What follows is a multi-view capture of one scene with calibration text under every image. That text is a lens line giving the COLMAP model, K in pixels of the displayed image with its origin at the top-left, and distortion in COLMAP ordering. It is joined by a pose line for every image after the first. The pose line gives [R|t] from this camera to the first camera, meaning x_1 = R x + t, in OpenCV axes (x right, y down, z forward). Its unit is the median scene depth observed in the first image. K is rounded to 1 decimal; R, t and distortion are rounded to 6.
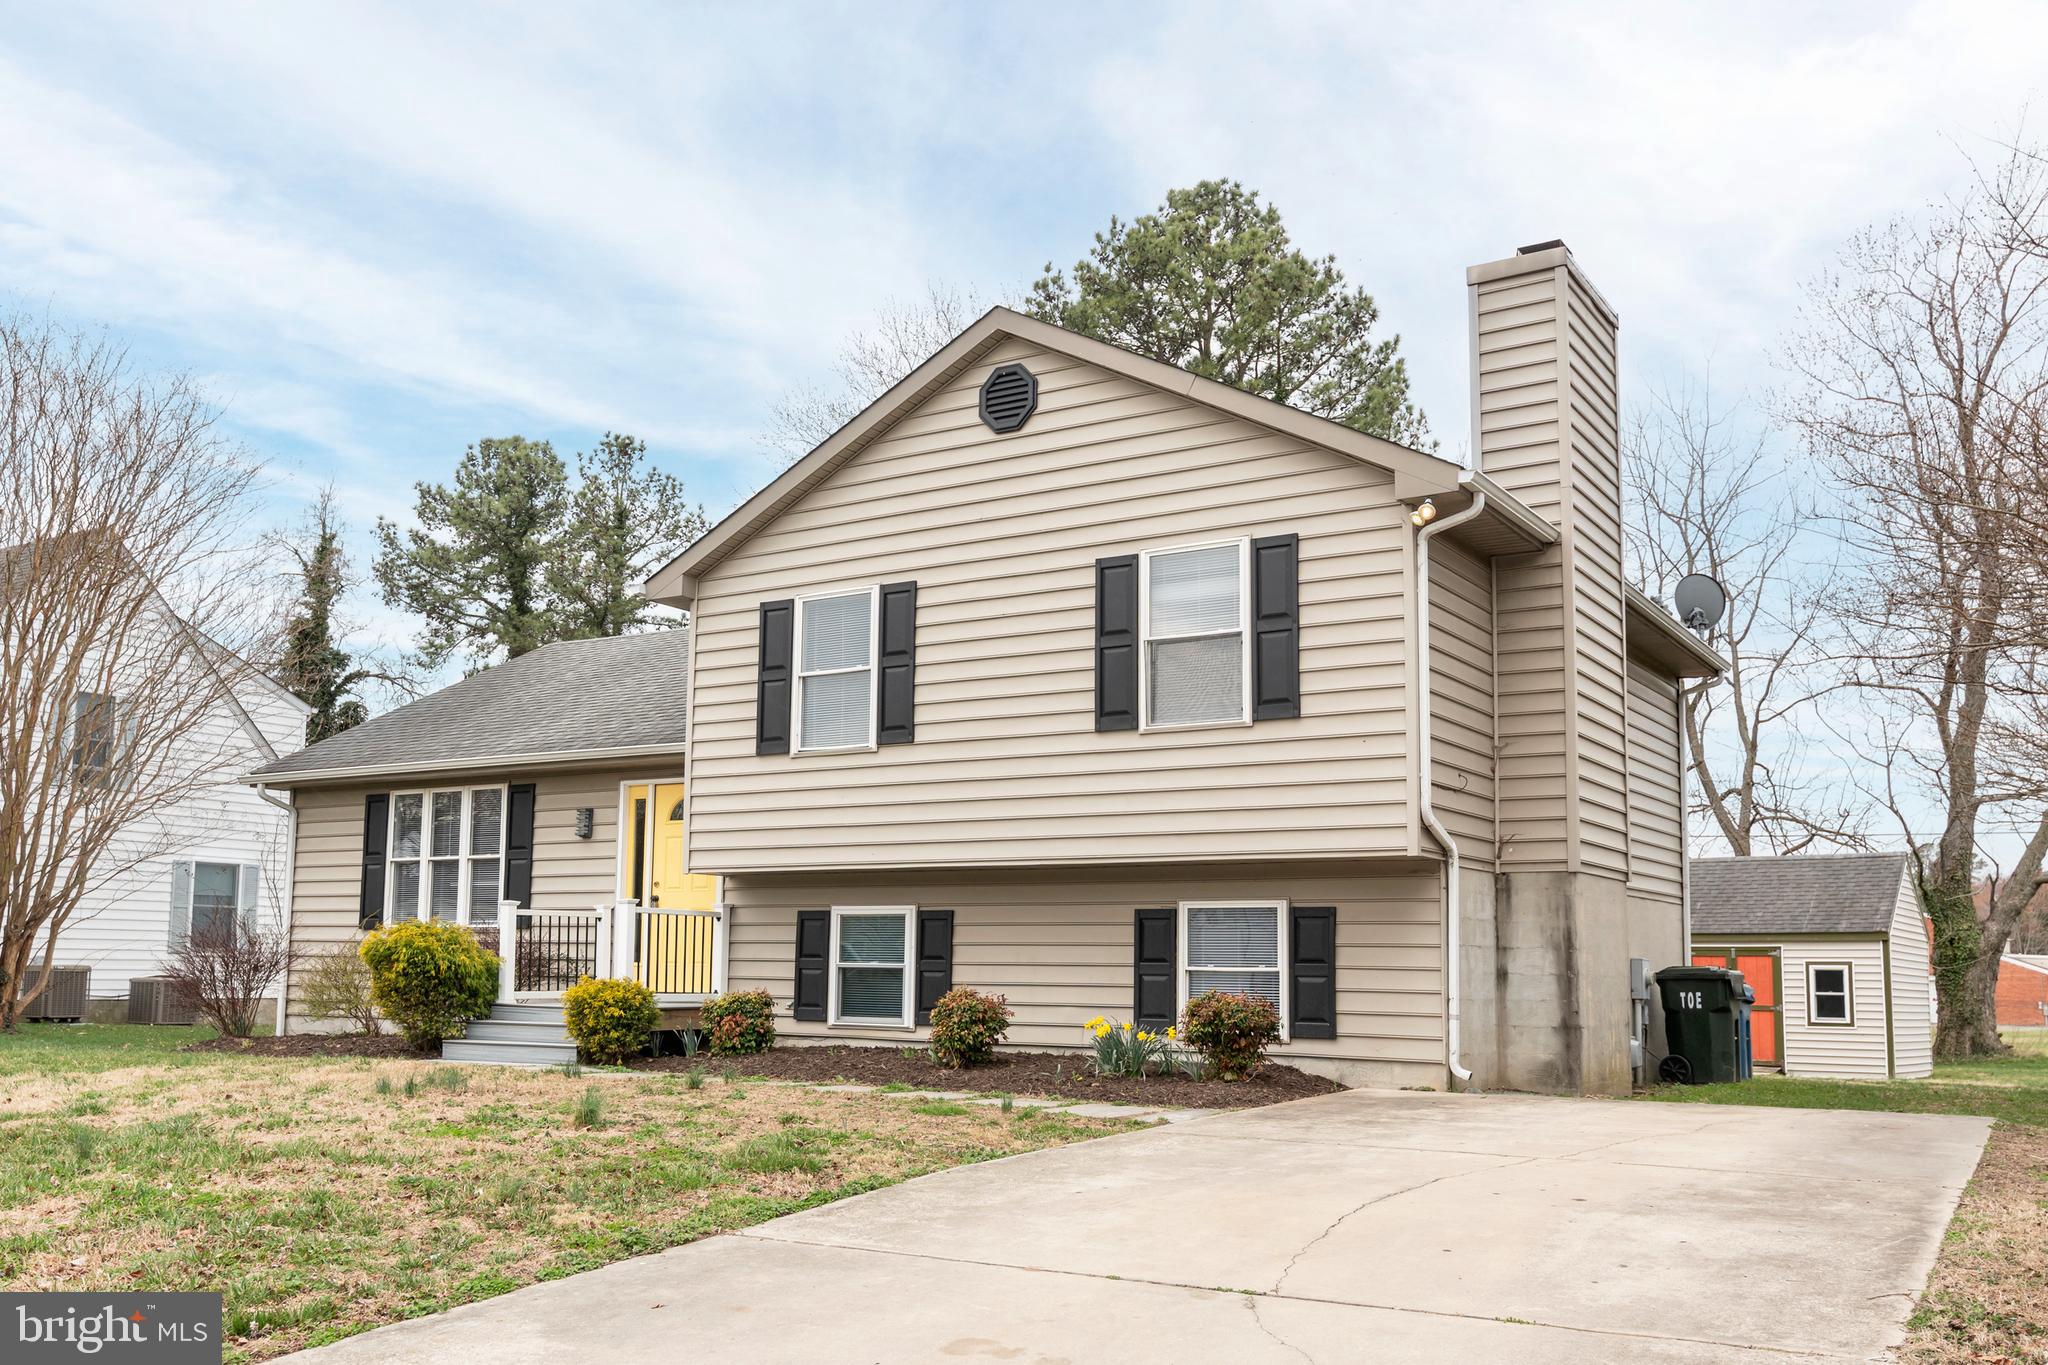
lens RADIAL K [[1781.2, 0, 1023.3], [0, 1781.2, 778.4], [0, 0, 1]] dist [0.003935, 0.003616]
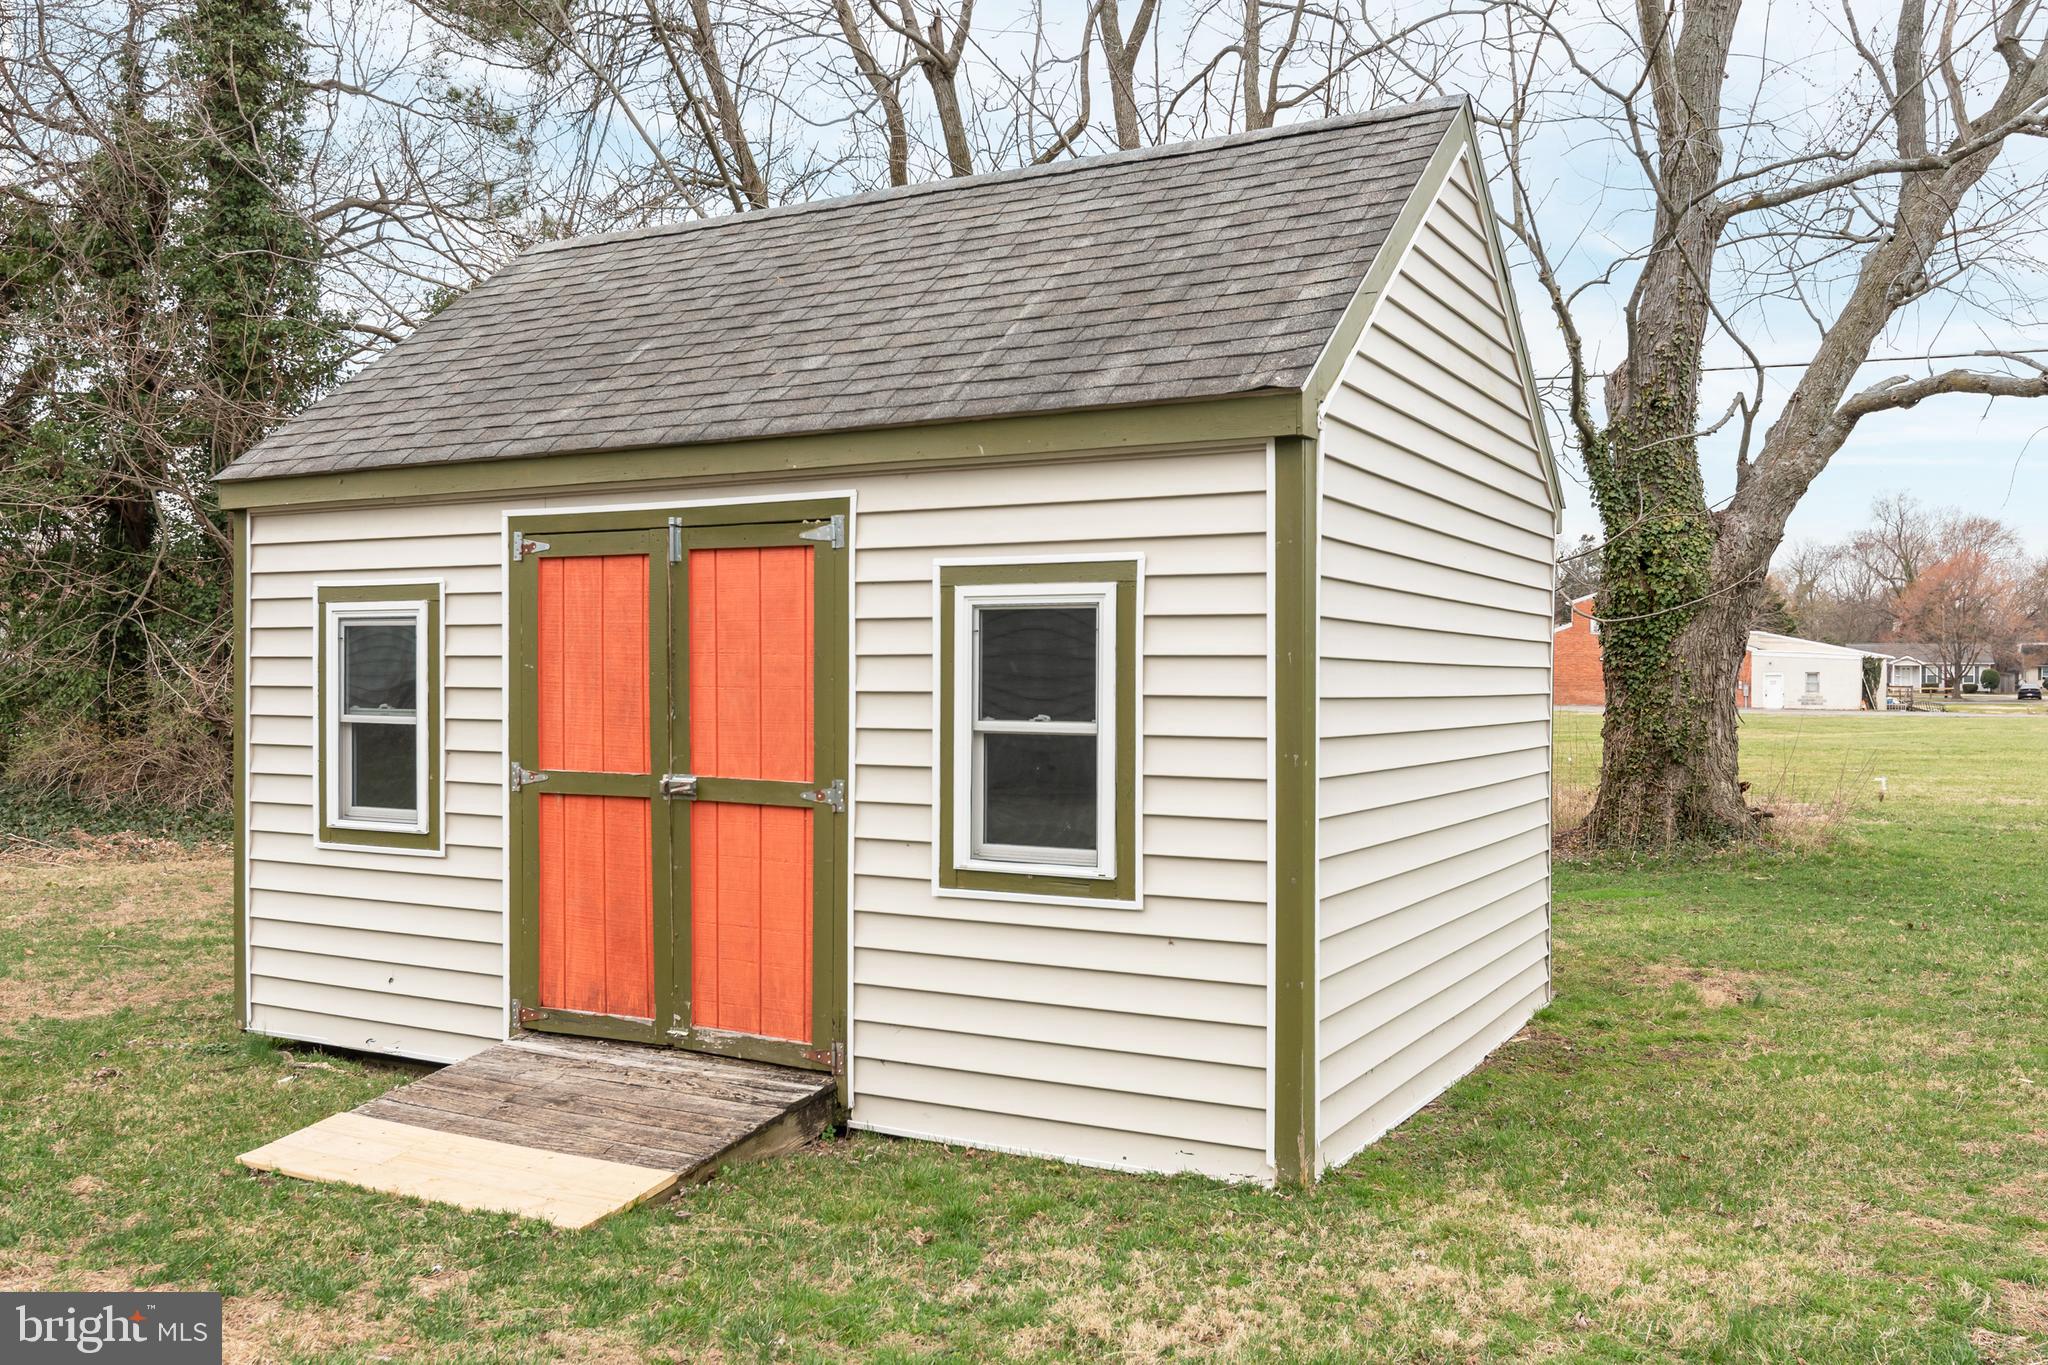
lens RADIAL K [[1703.8, 0, 1024.0], [0, 1703.8, 682.5], [0, 0, 1]] dist [0.003372, 0.002272]
pose [[0.992140, -0.012300, 0.124529, 0.433652], [-0.002884, 0.992646, 0.121021, 0.094453], [-0.125101, -0.120429, 0.984808, 0.826575]]
